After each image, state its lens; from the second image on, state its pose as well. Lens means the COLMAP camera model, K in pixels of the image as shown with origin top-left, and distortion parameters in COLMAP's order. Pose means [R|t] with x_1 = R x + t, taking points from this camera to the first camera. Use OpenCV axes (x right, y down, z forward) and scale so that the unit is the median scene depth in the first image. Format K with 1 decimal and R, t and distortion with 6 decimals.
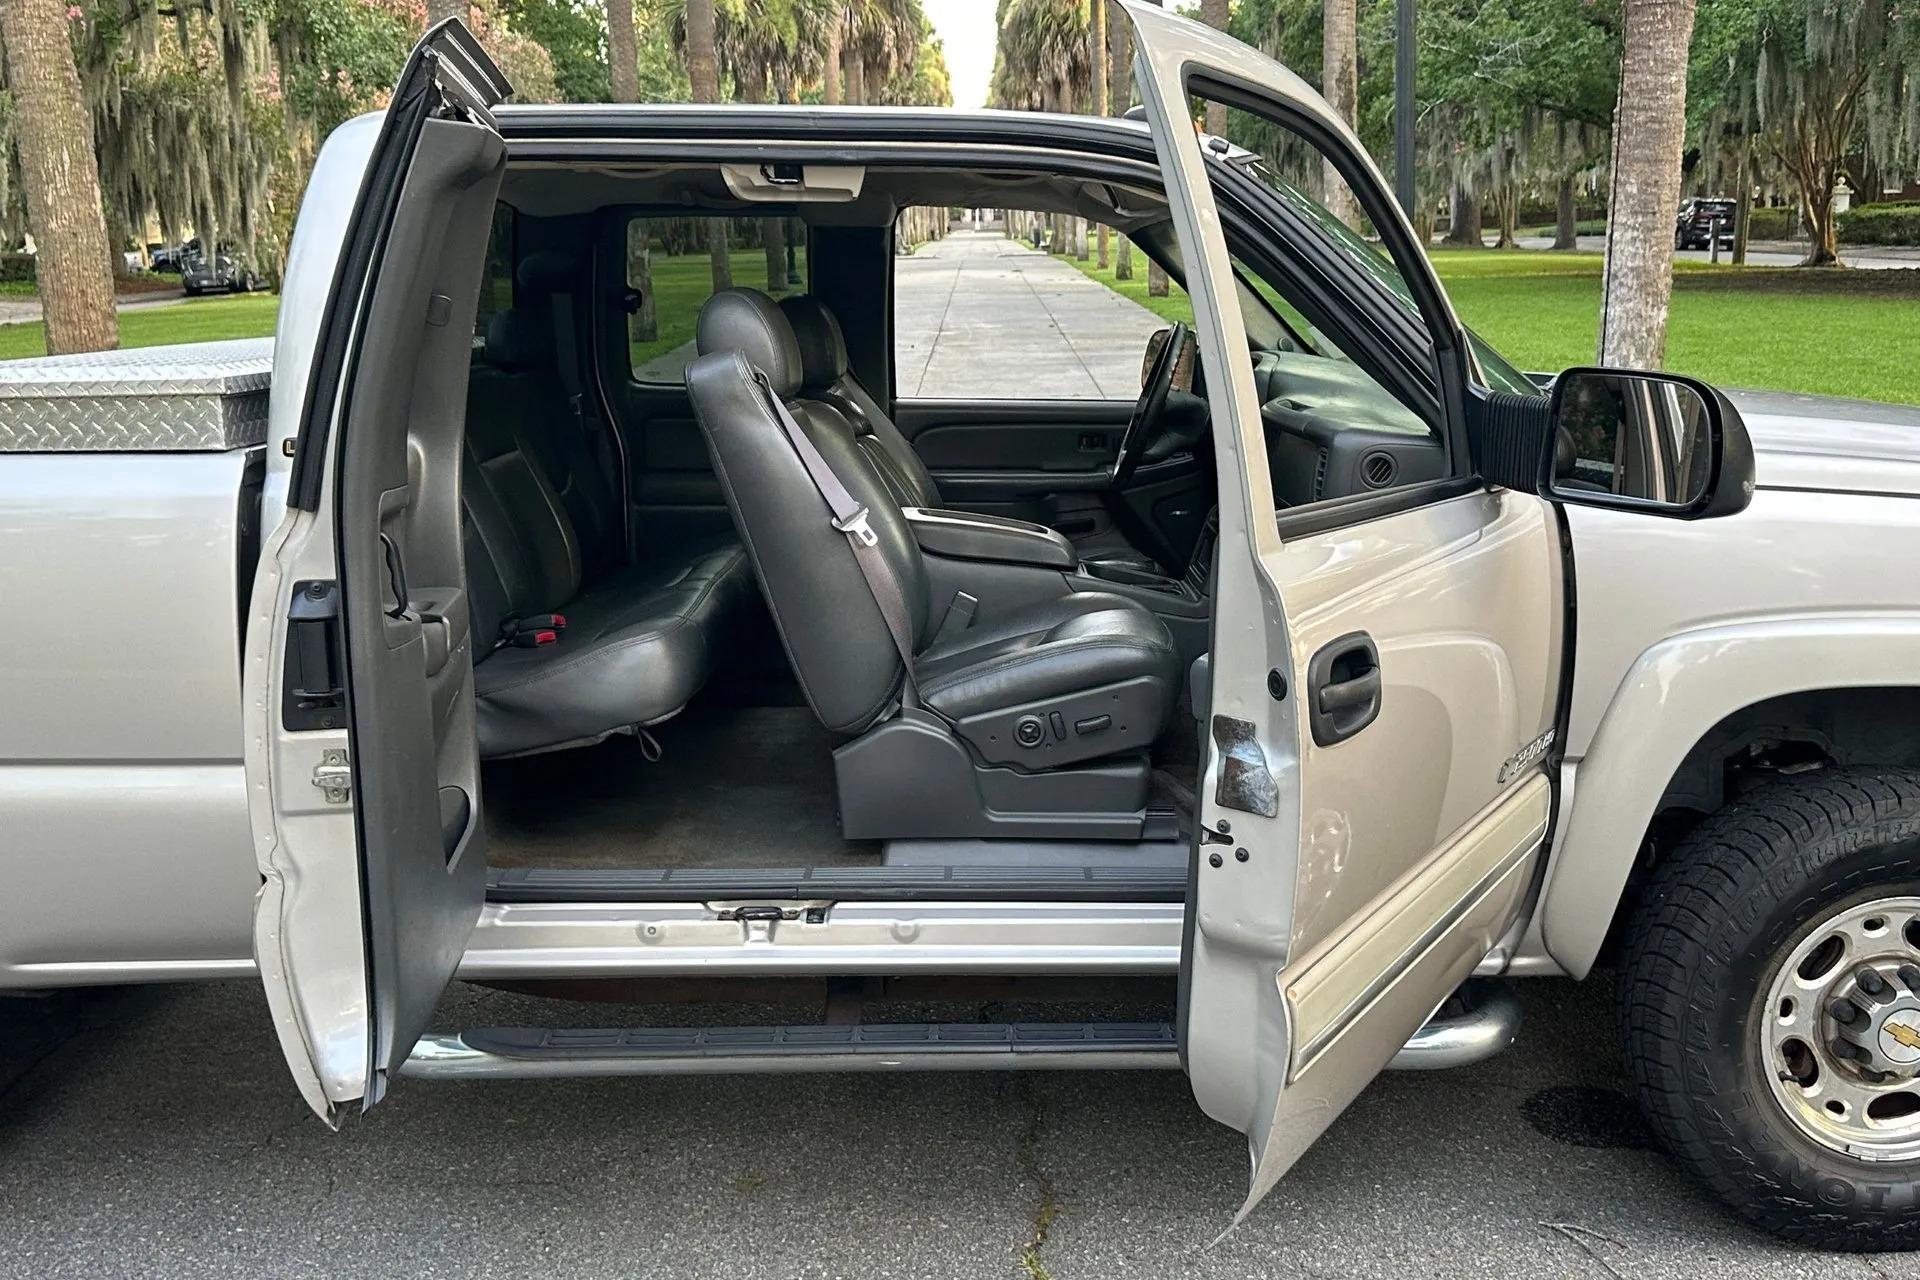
lens RADIAL K [[2003.4, 0, 960.0], [0, 2003.4, 640.0], [0, 0, 1]] dist [0.099045, -0.202225]
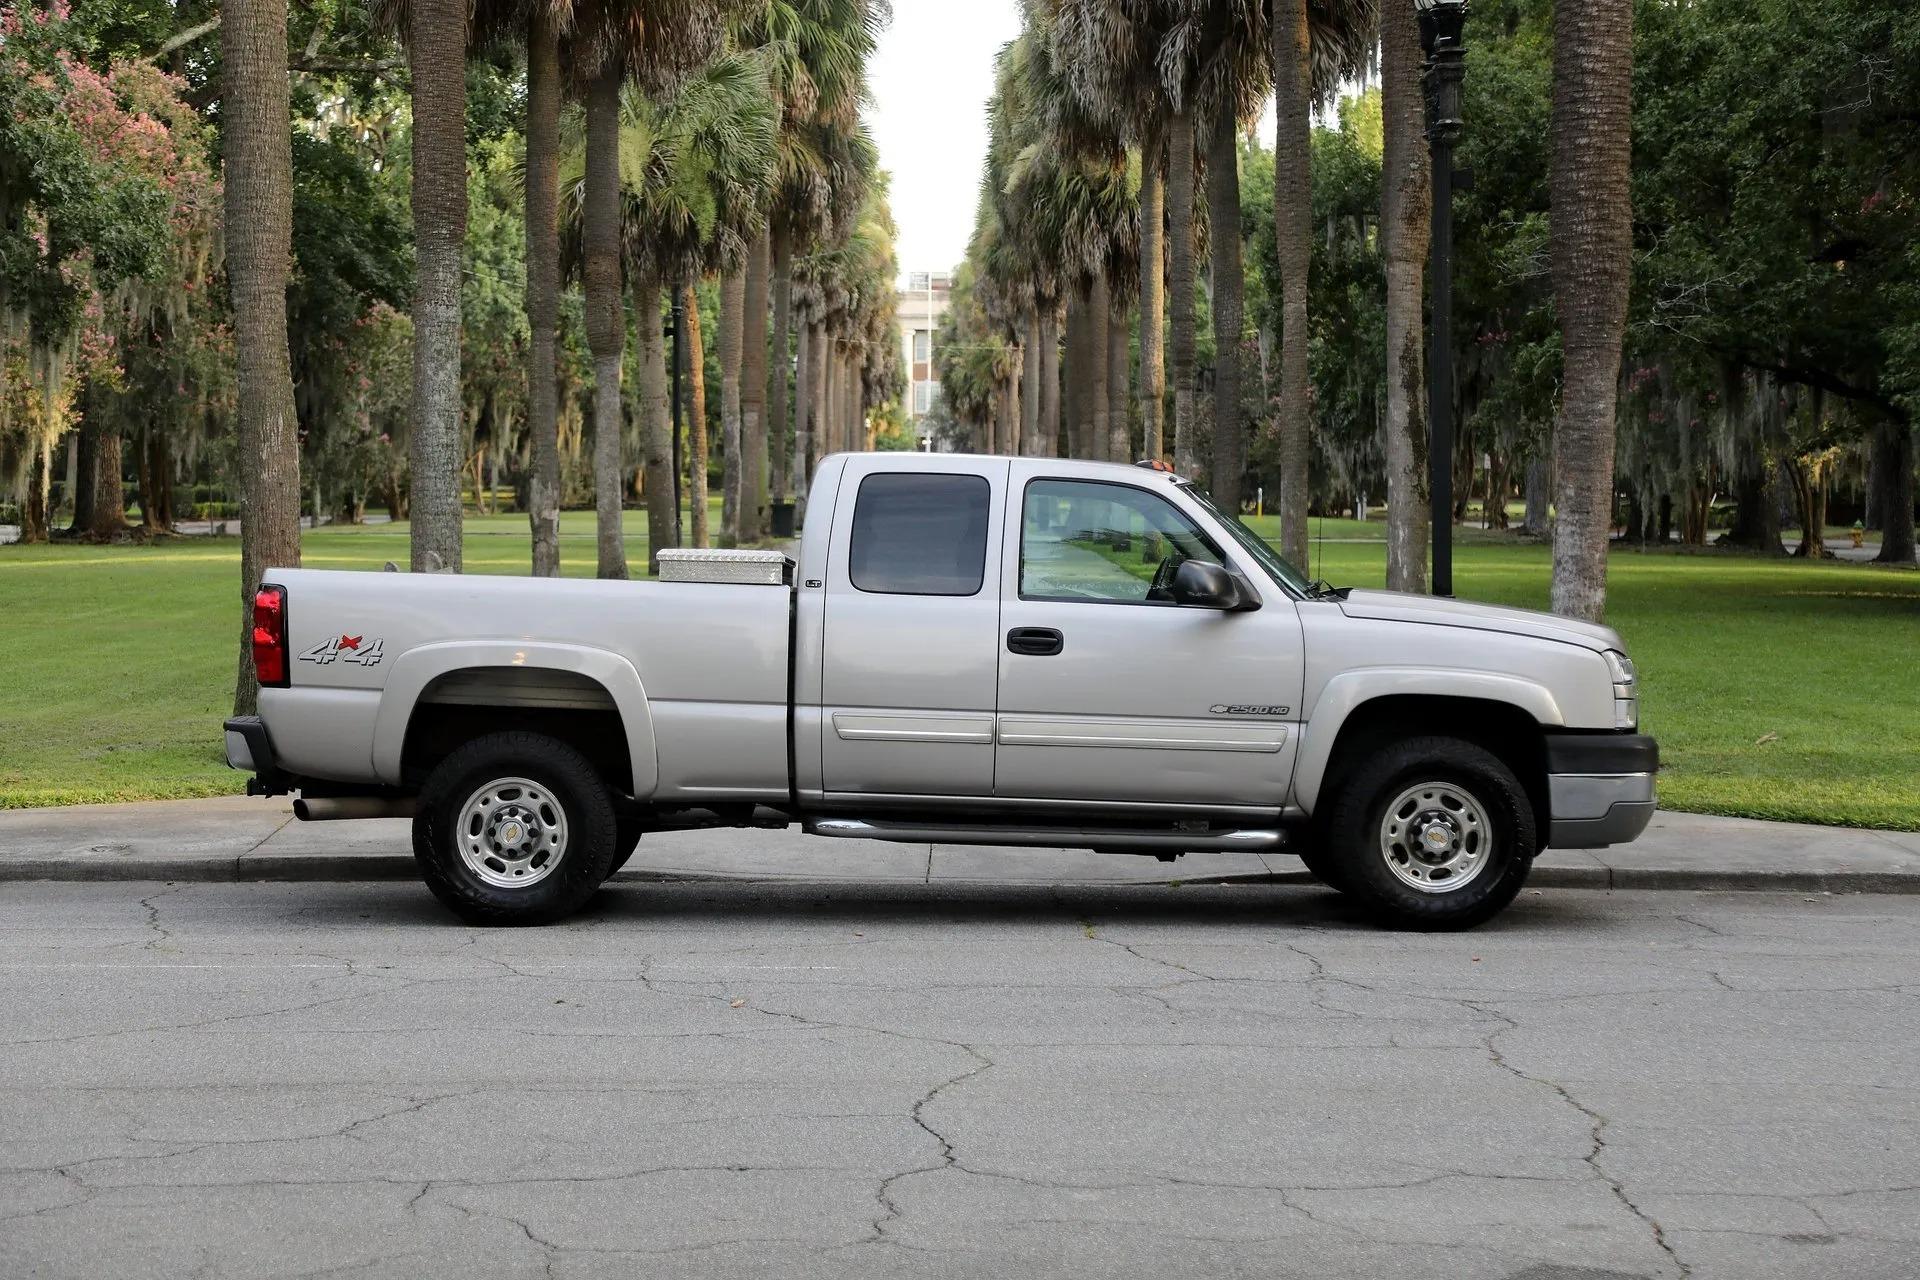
lens RADIAL K [[3942.3, 0, 960.0], [0, 3942.3, 640.0], [0, 0, 1]] dist [0.346270, -0.179213]
pose [[0.999219, 0.034265, 0.019663, -0.018749], [-0.030587, 0.986006, -0.163879, 0.063649], [-0.025003, 0.163149, 0.986285, -0.317046]]
